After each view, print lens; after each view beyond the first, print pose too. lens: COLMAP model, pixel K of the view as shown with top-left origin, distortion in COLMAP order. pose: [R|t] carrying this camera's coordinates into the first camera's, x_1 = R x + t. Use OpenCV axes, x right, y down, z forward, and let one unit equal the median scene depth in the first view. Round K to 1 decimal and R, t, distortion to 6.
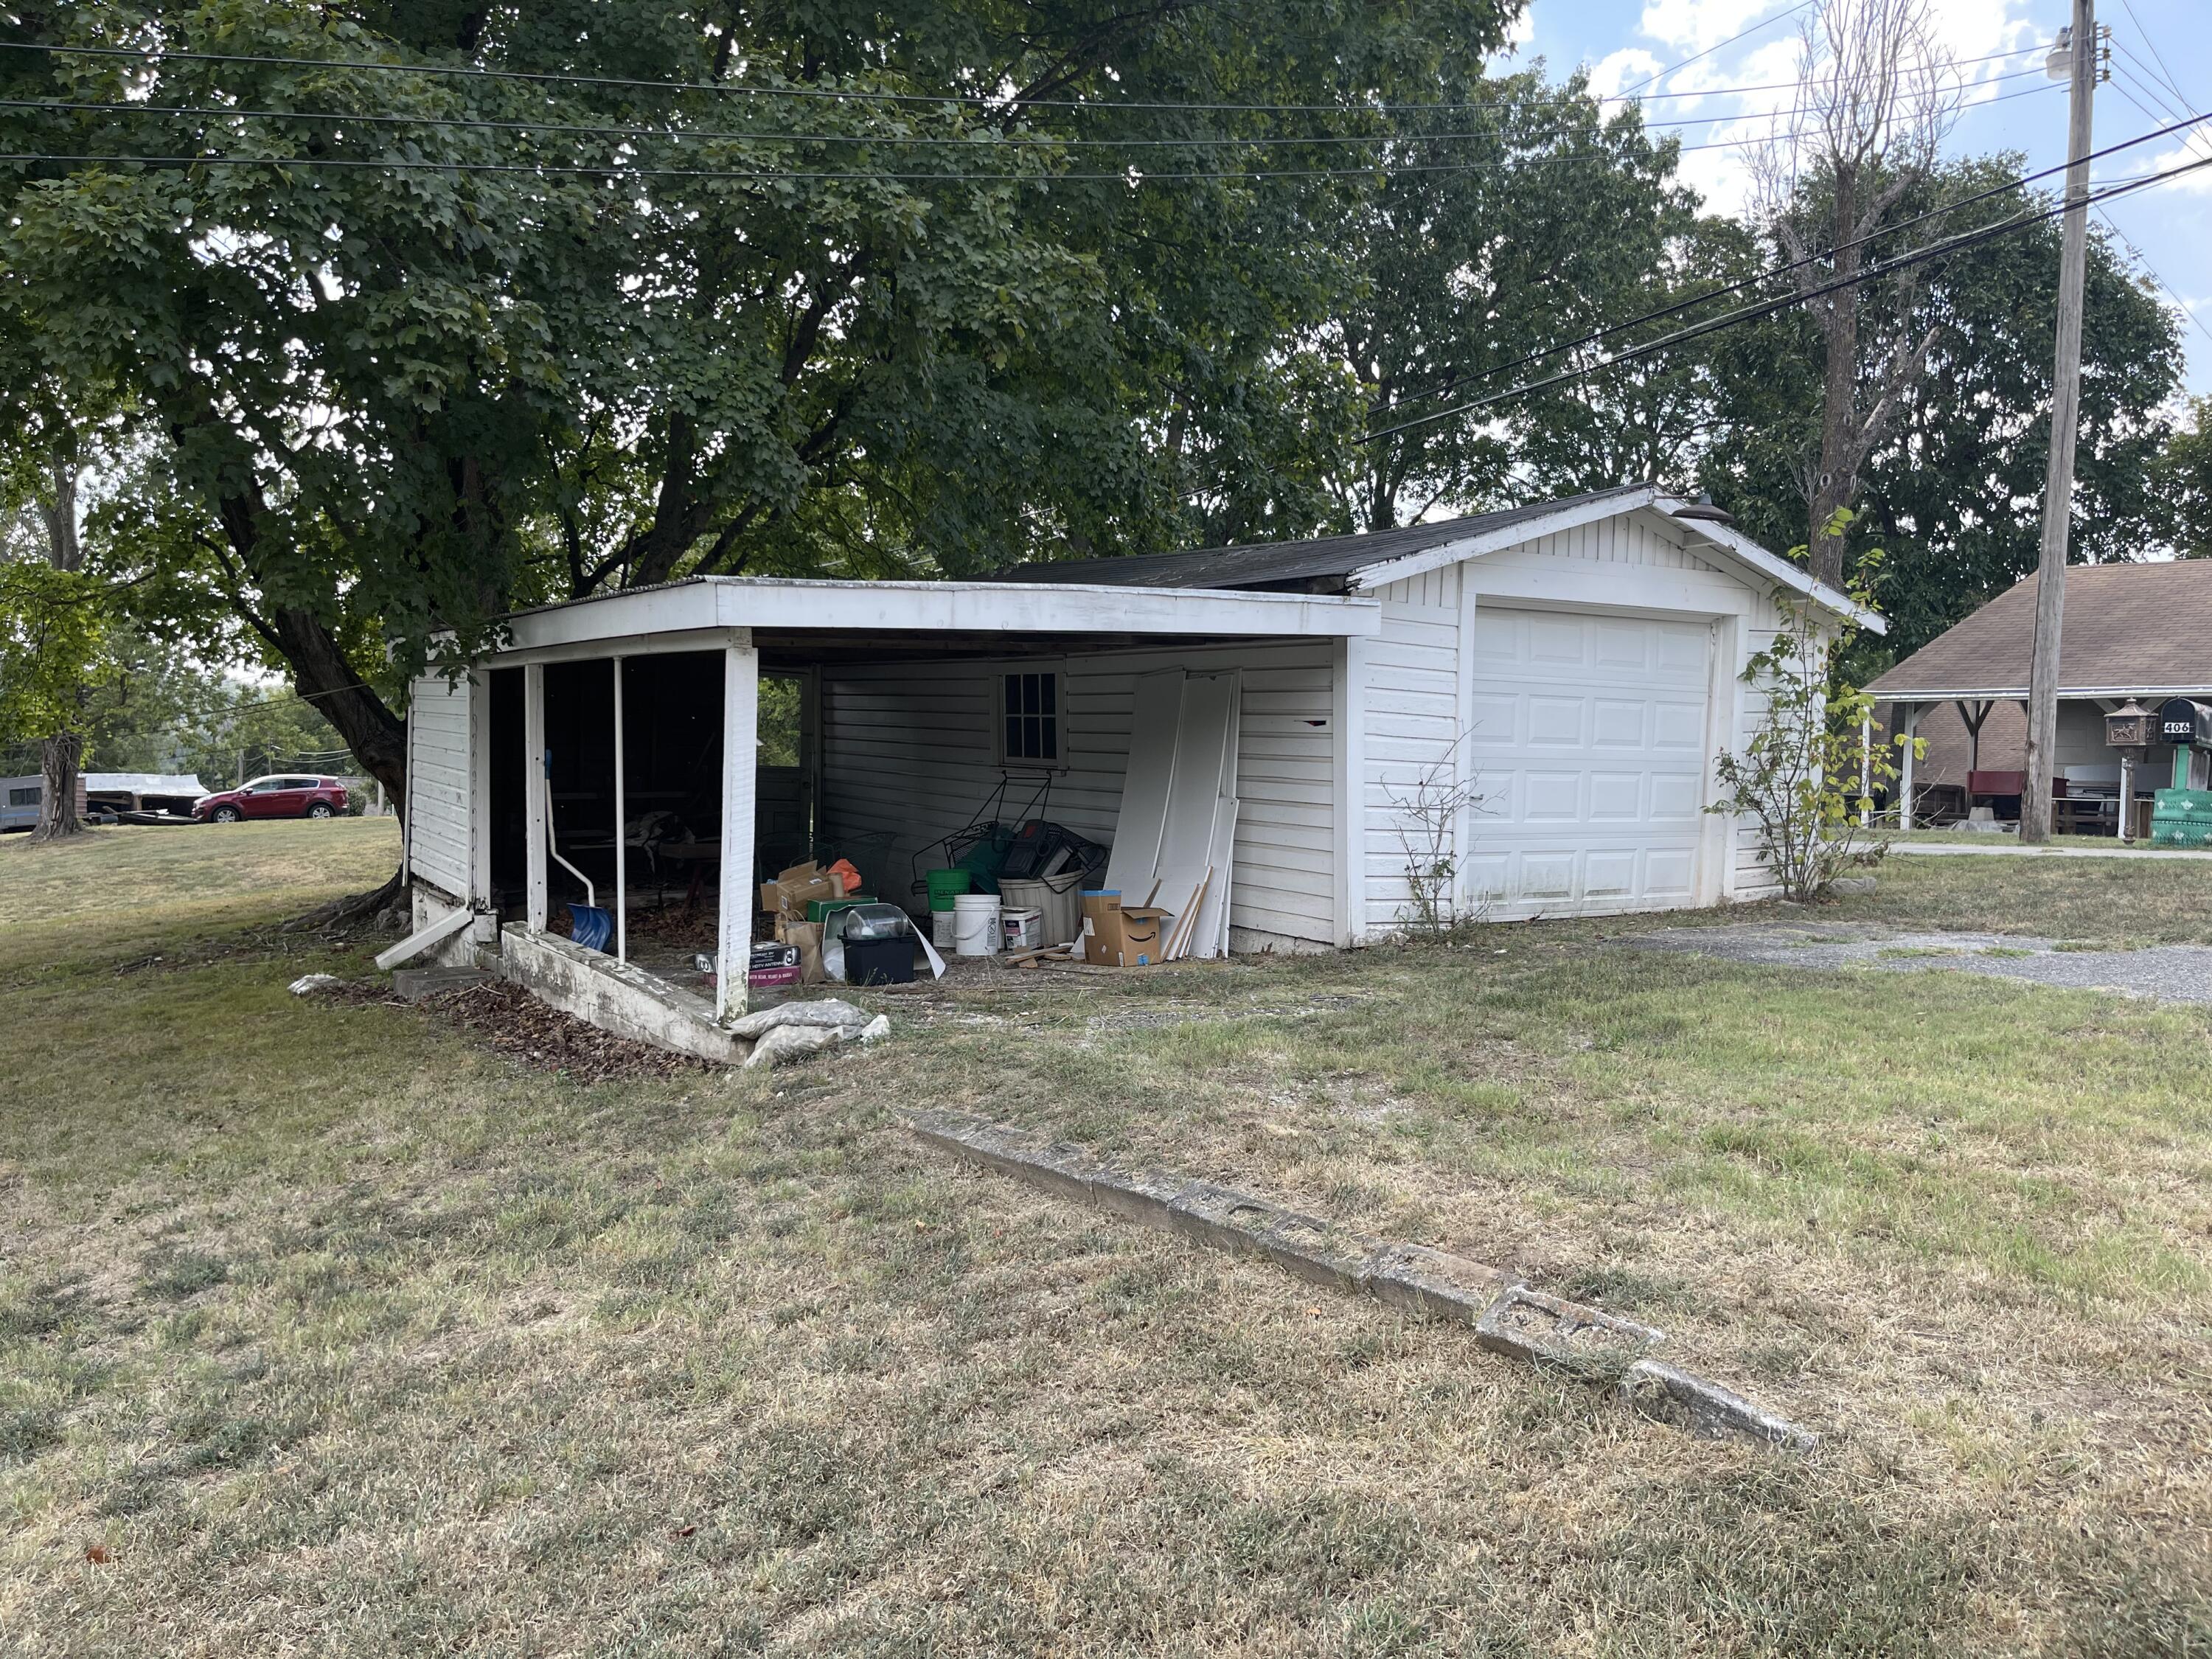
lens RADIAL K [[1681.8, 0, 1106.0], [0, 1681.8, 829.5], [0, 0, 1]] dist [0.066882, -0.102707]
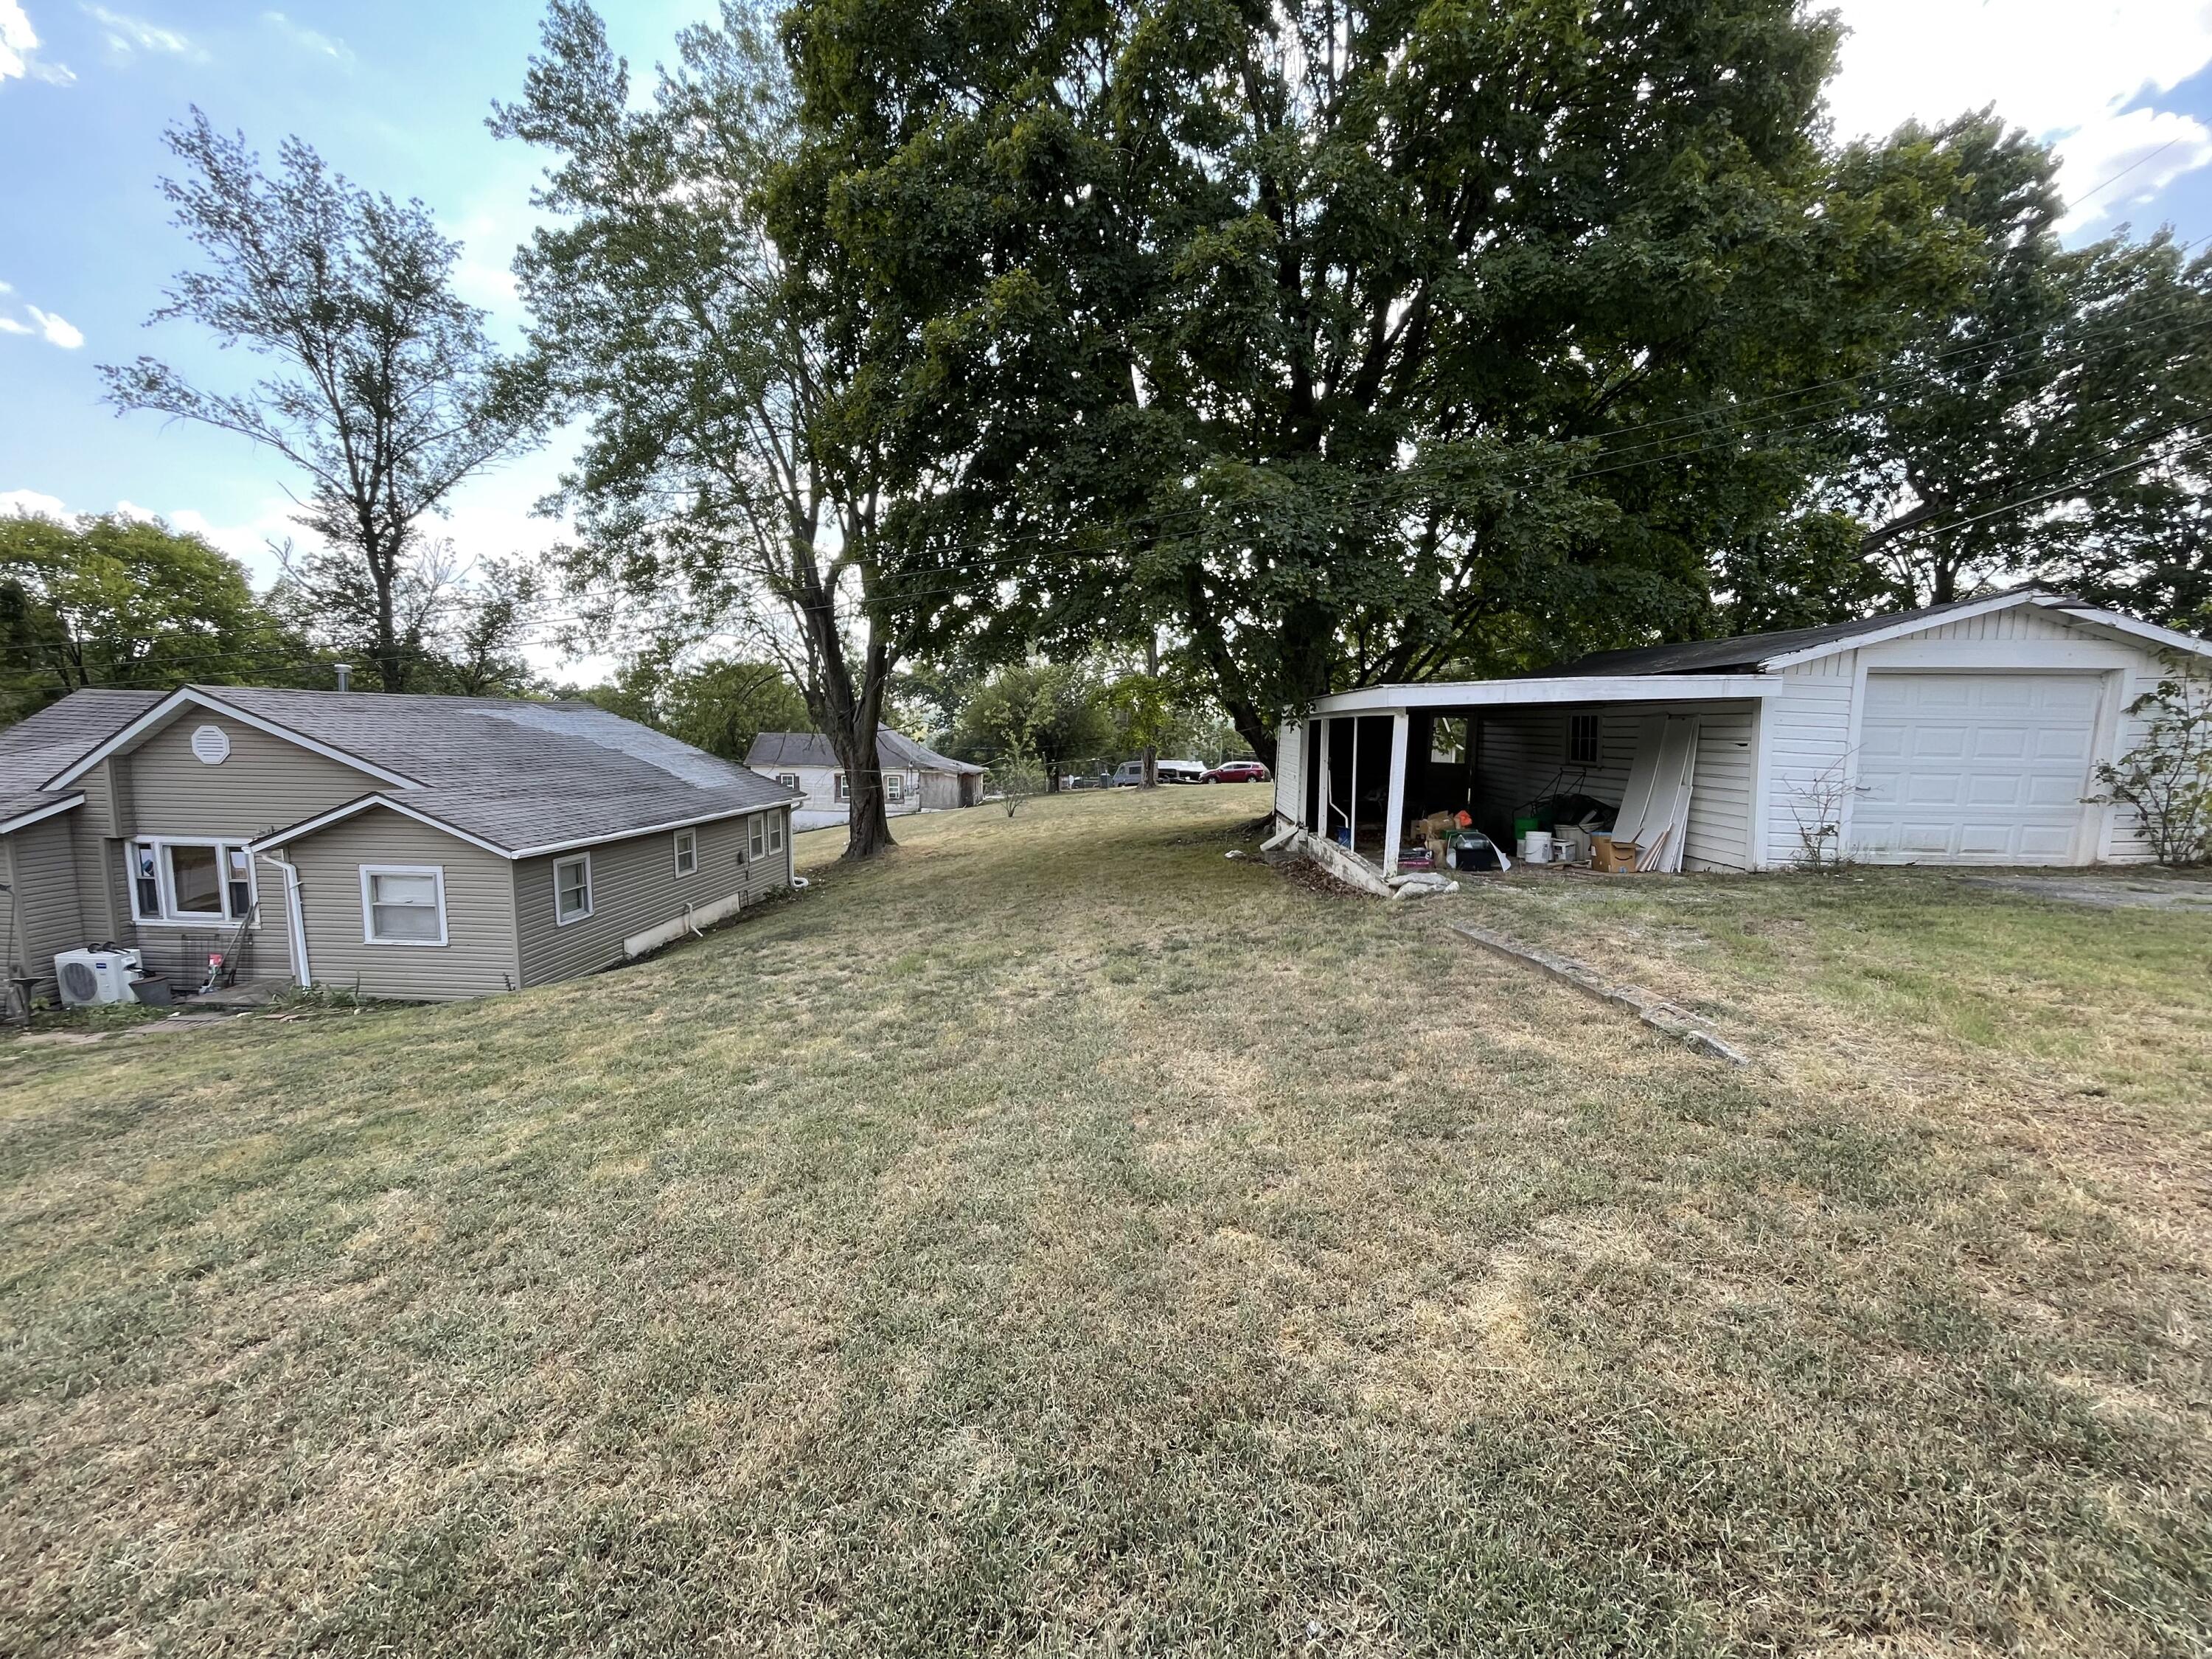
lens RADIAL K [[892.2, 0, 1106.0], [0, 892.2, 829.5], [0, 0, 1]] dist [0.000559, 0.000106]
pose [[0.825623, 0.051837, -0.561835, 0.097751], [-0.027777, 0.998298, 0.051288, -0.003320], [0.563538, -0.026739, 0.825658, -0.151152]]
